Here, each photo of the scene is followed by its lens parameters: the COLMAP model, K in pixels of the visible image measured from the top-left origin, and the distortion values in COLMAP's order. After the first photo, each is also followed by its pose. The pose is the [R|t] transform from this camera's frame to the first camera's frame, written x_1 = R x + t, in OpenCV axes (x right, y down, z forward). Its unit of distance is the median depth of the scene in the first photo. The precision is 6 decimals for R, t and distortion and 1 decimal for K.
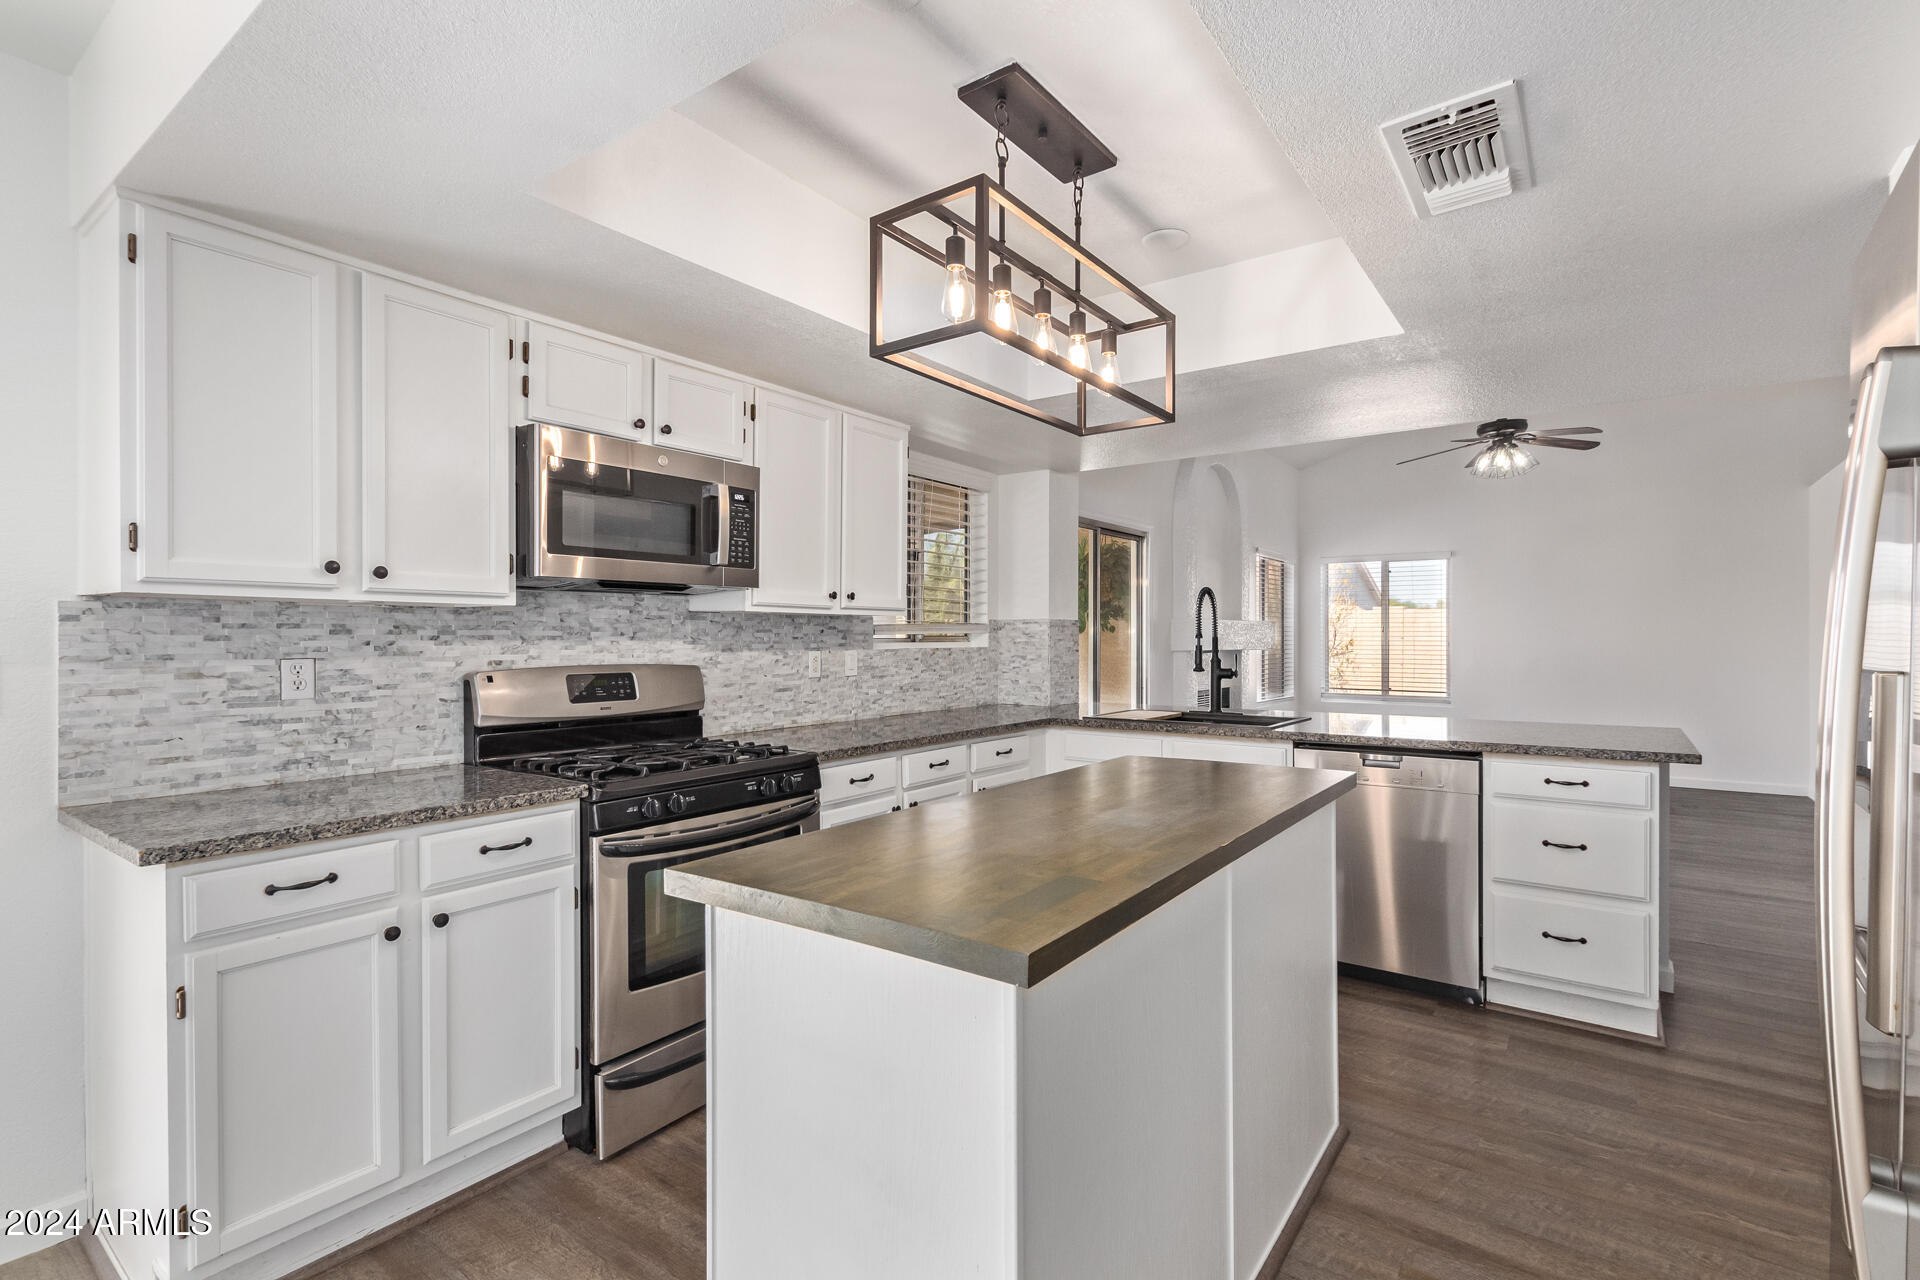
lens RADIAL K [[893.4, 0, 965.8], [0, 893.4, 646.8], [0, 0, 1]] dist [0.000320, -0.000669]
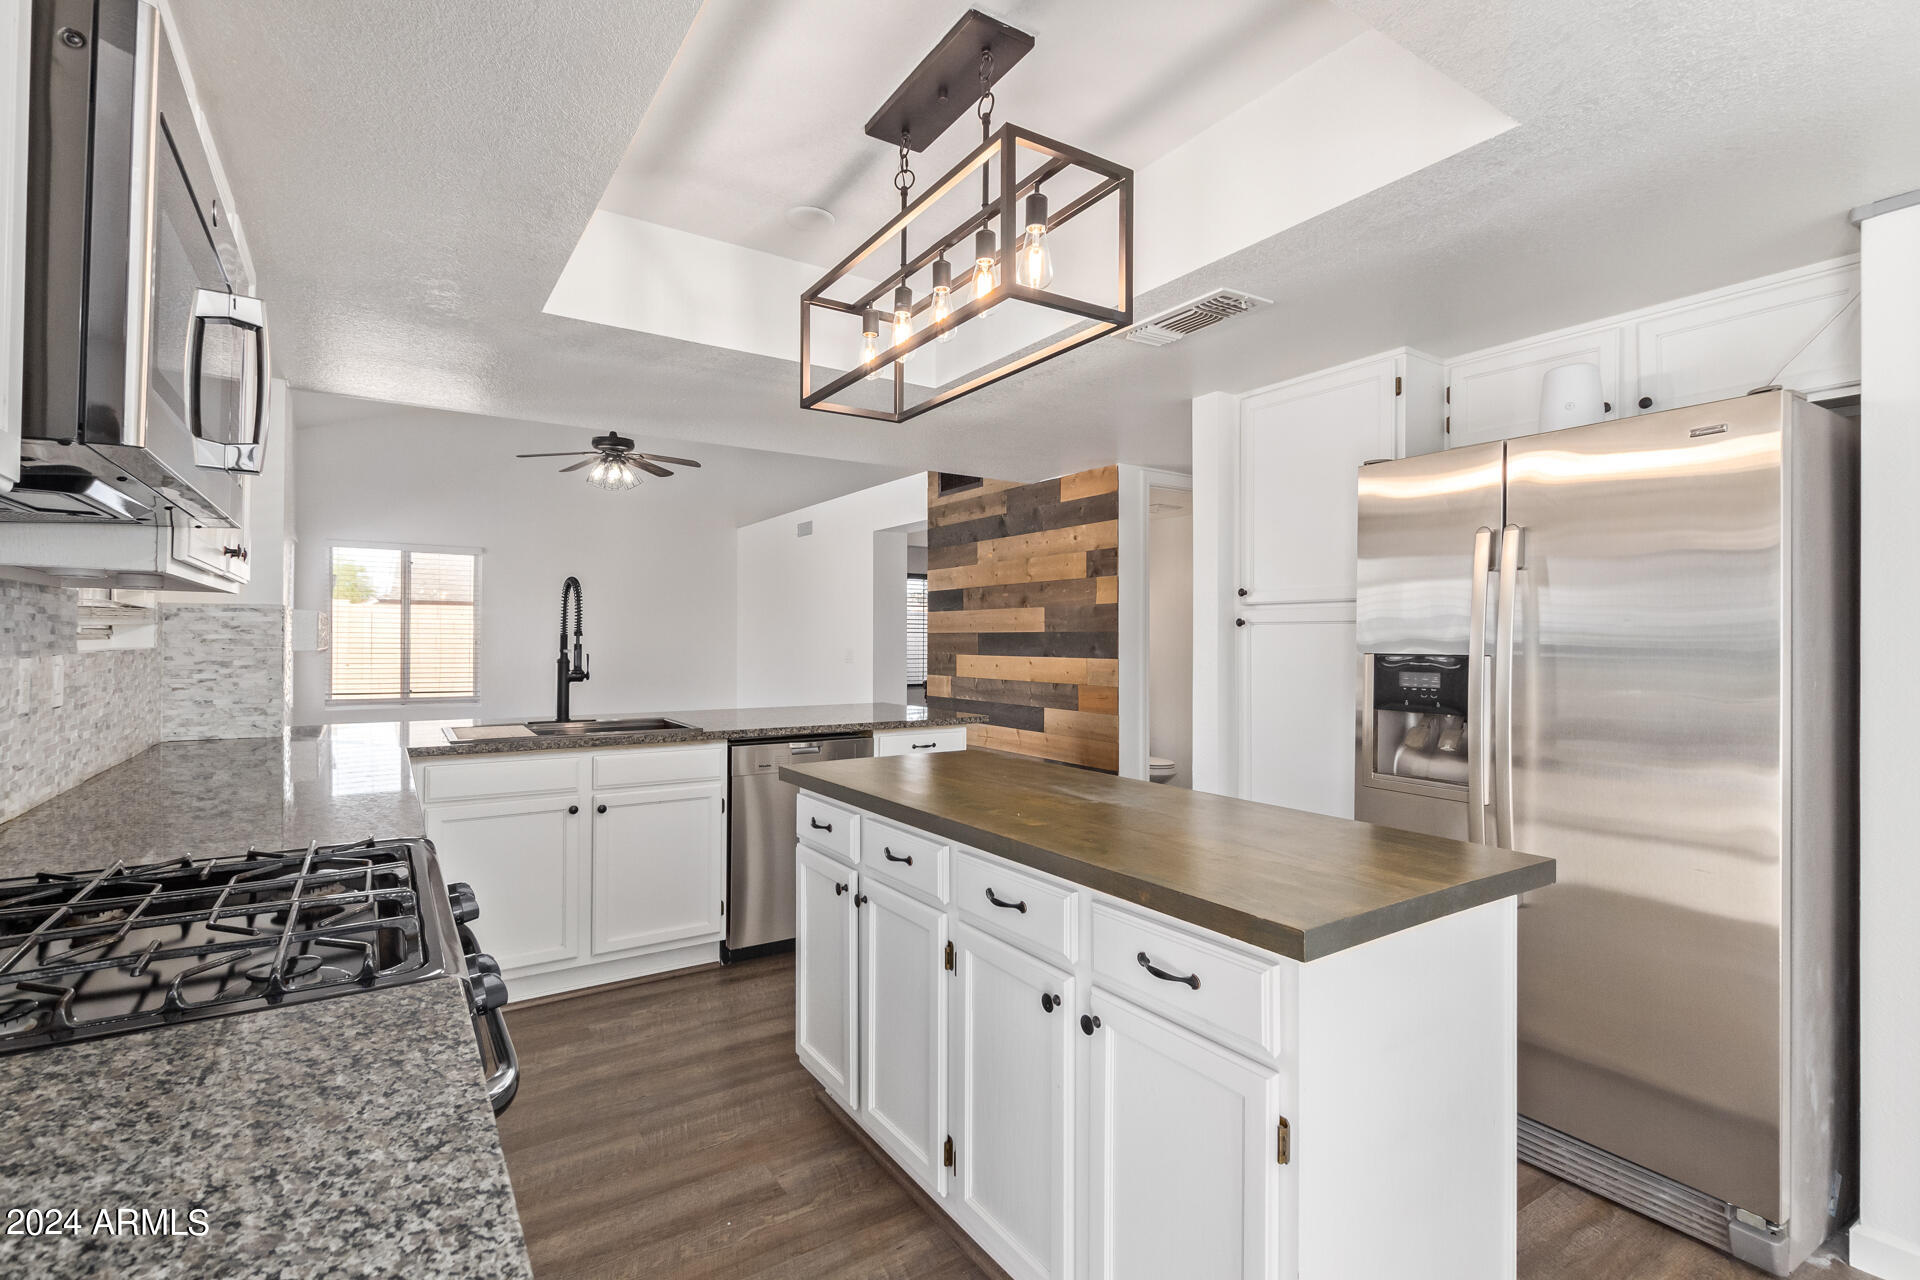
lens RADIAL K [[885.6, 0, 960.0], [0, 885.6, 640.0], [0, 0, 1]] dist [0.001751, 0.000378]
pose [[0.360160, 0.001565, 0.932889, -0.524810], [0.003957, 0.999987, -0.003205, -0.001354], [-0.932882, 0.004846, 0.360149, 0.455385]]
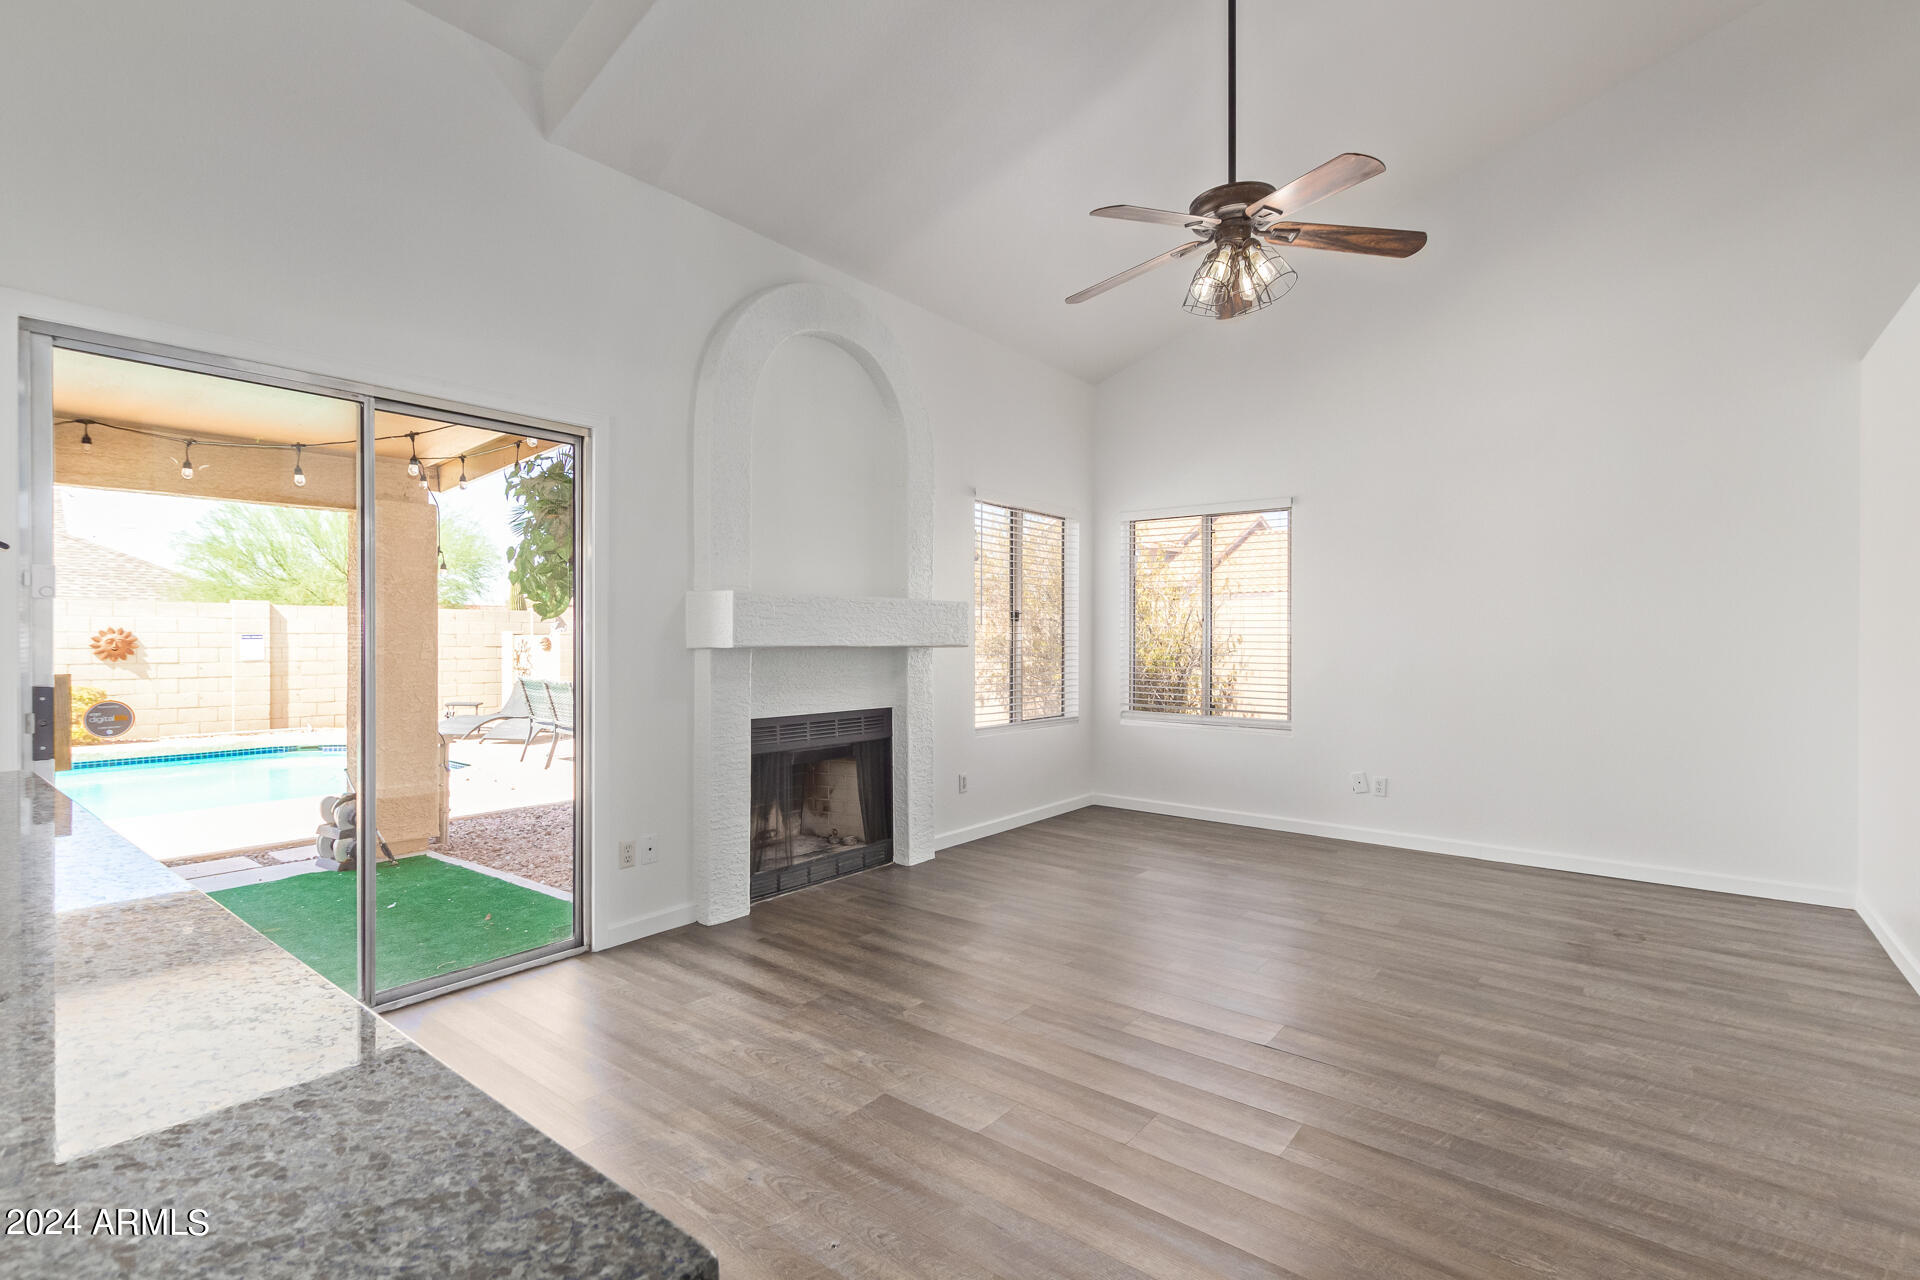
lens RADIAL K [[893.4, 0, 965.8], [0, 893.4, 646.8], [0, 0, 1]] dist [0.000320, -0.000669]
pose [[0.999366, 0.006719, -0.034953, 0.962532], [-0.006590, 0.999971, 0.003808, 0.000126], [0.034977, -0.003575, 0.999382, 1.006766]]
